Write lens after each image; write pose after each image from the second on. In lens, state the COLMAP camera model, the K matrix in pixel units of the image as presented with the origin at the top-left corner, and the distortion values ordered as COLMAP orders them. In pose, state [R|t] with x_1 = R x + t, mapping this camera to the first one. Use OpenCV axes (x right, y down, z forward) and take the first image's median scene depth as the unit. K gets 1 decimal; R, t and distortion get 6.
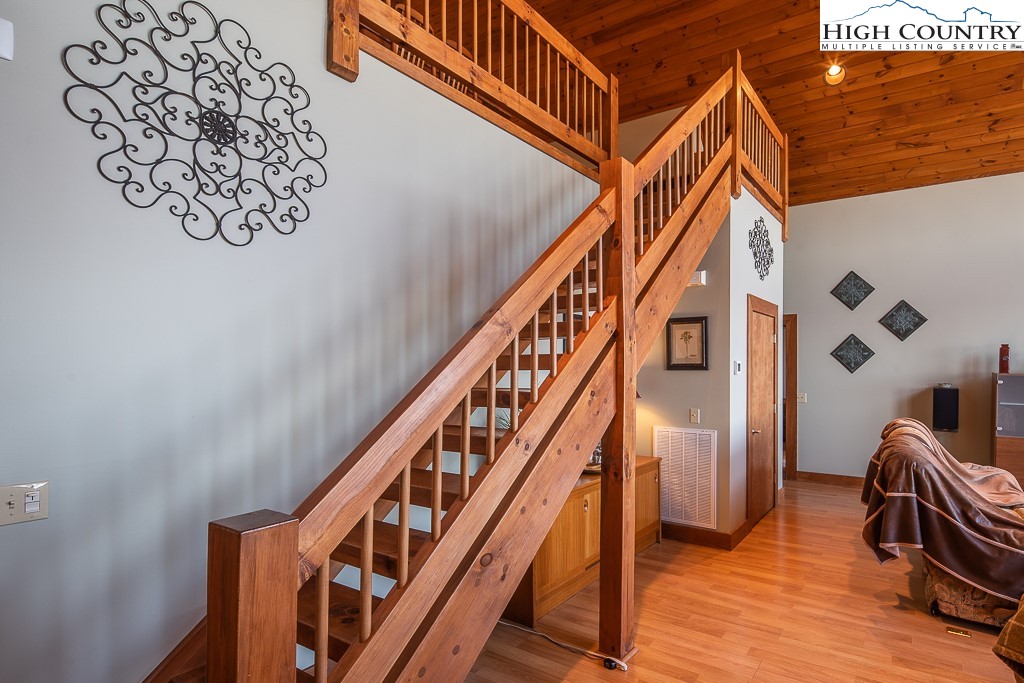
lens RADIAL K [[508.2, 0, 512.3], [0, 508.2, 361.9], [0, 0, 1]] dist [0.000086, -0.001199]
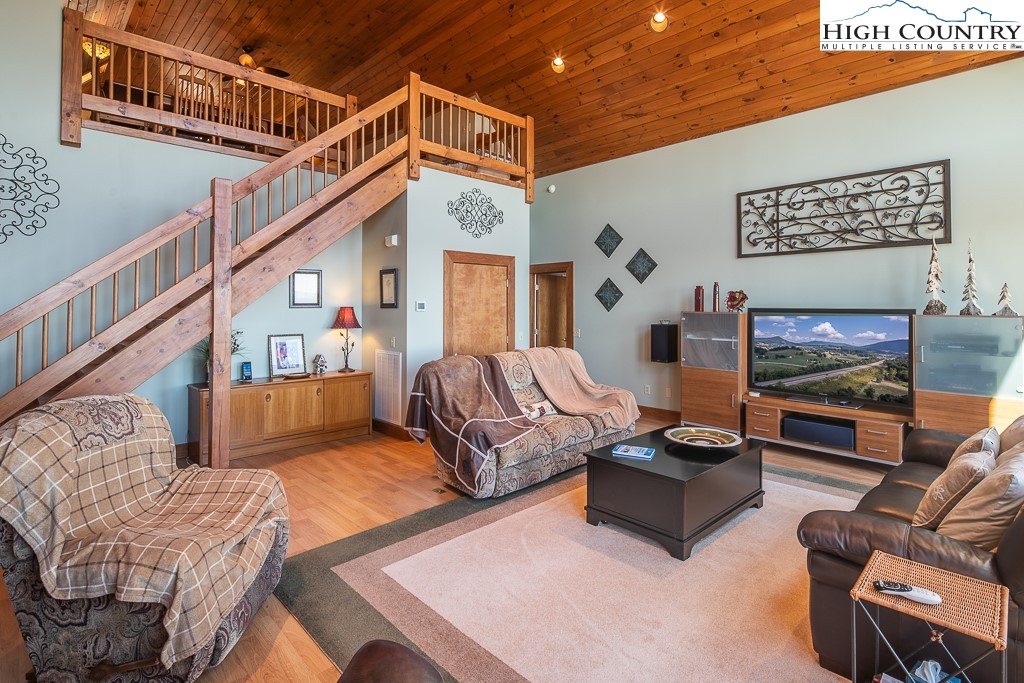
lens RADIAL K [[500.4, 0, 511.8], [0, 500.4, 299.7], [0, 0, 1]] dist [-0.002820, -0.001596]
pose [[0.972221, -0.004639, -0.234017, 0.803064], [0.002359, 0.999947, -0.010020, 0.006419], [0.234051, 0.009190, 0.972181, -0.182009]]
